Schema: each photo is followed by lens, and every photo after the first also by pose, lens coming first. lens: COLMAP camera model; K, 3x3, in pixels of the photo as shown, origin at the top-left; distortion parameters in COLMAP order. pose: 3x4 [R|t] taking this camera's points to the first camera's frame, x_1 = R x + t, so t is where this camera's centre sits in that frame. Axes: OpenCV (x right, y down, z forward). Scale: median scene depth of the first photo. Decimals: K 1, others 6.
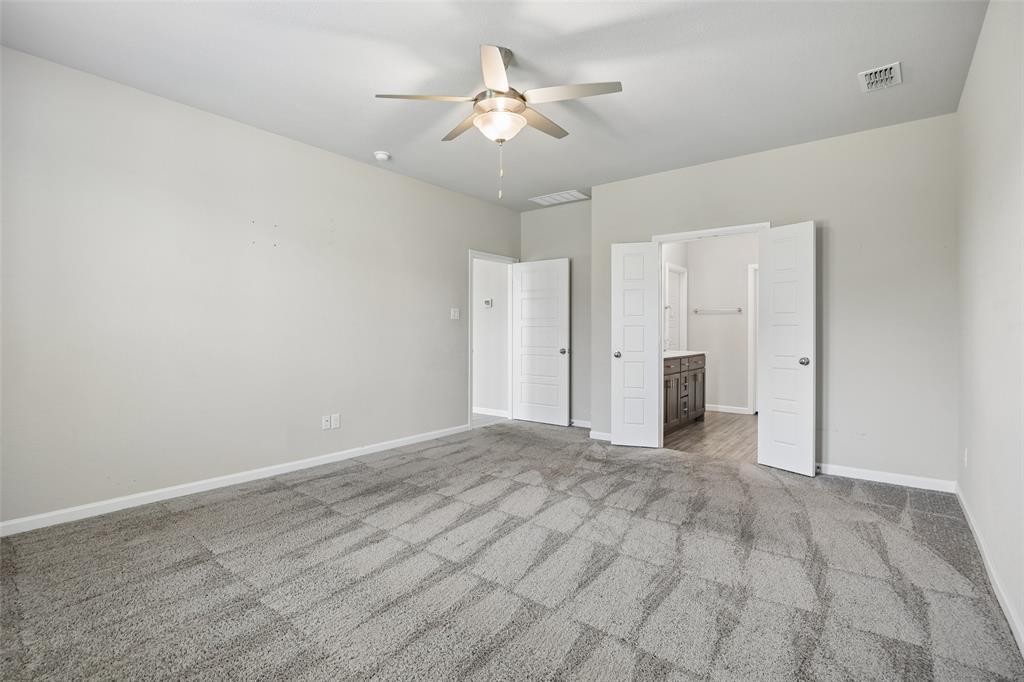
lens RADIAL K [[481.7, 0, 509.0], [0, 481.7, 335.2], [0, 0, 1]] dist [-0.009550, 0.002780]
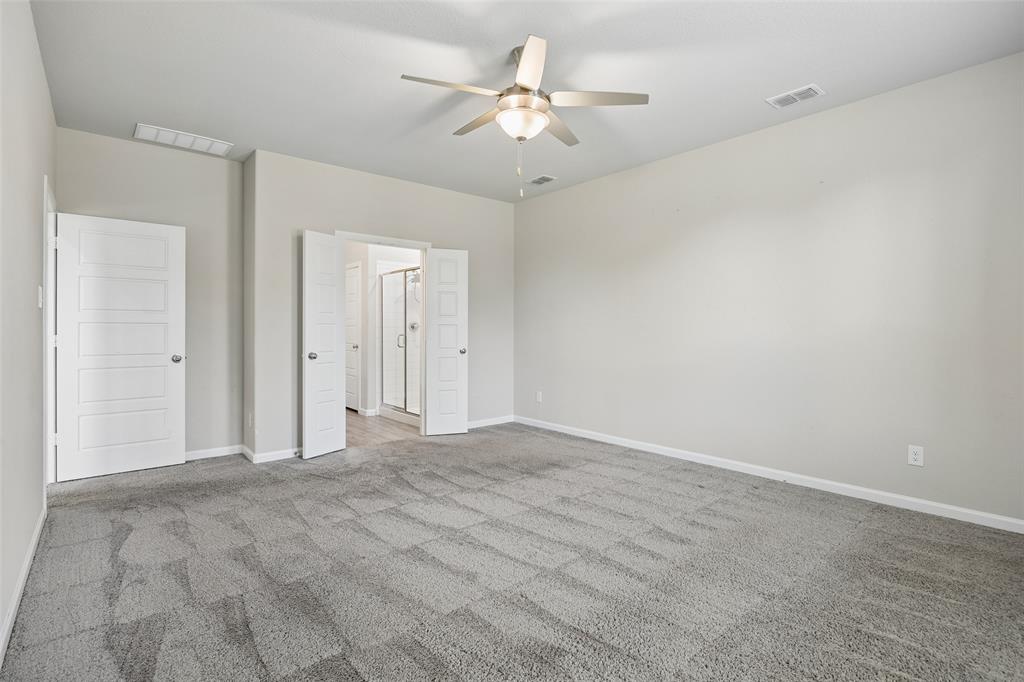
lens RADIAL K [[481.7, 0, 512.0], [0, 481.7, 332.9], [0, 0, 1]] dist [-0.009550, 0.002780]
pose [[0.202875, -0.012783, 0.979121, -0.696692], [0.006784, 0.999909, 0.011649, -0.012982], [-0.979181, 0.004279, 0.202944, 0.562375]]
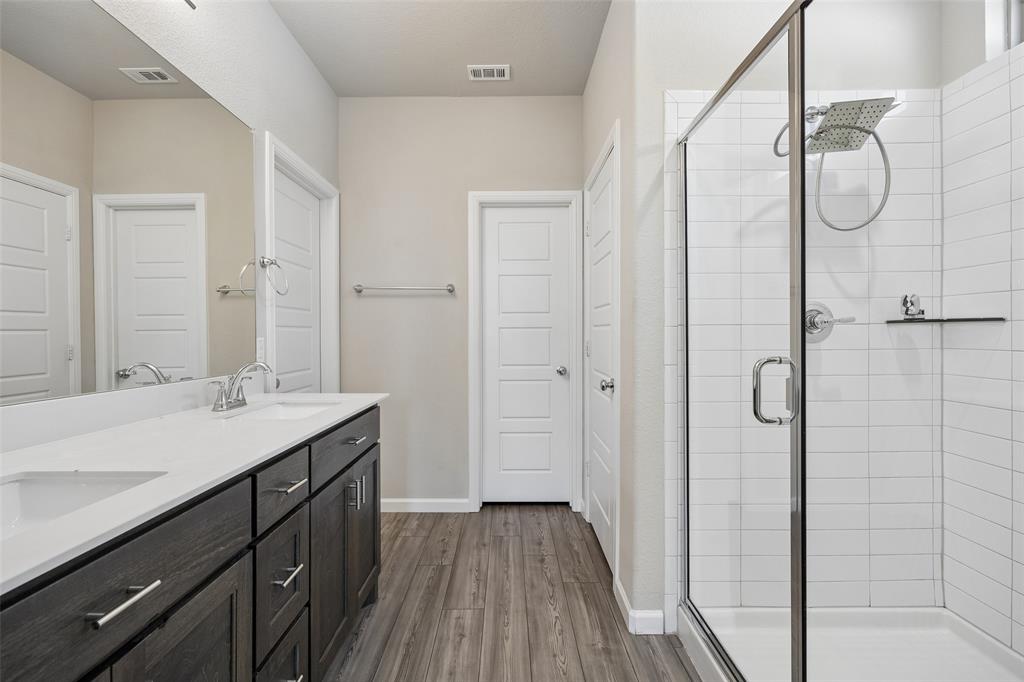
lens RADIAL K [[433.6, 0, 494.2], [0, 433.6, 337.3], [0, 0, 1]] dist [-0.009707, 0.001730]
pose [[0.799814, -0.004227, 0.600233, 0.461551], [0.009685, 0.999936, -0.005864, -0.006590], [-0.600170, 0.010503, 0.799804, 1.126121]]
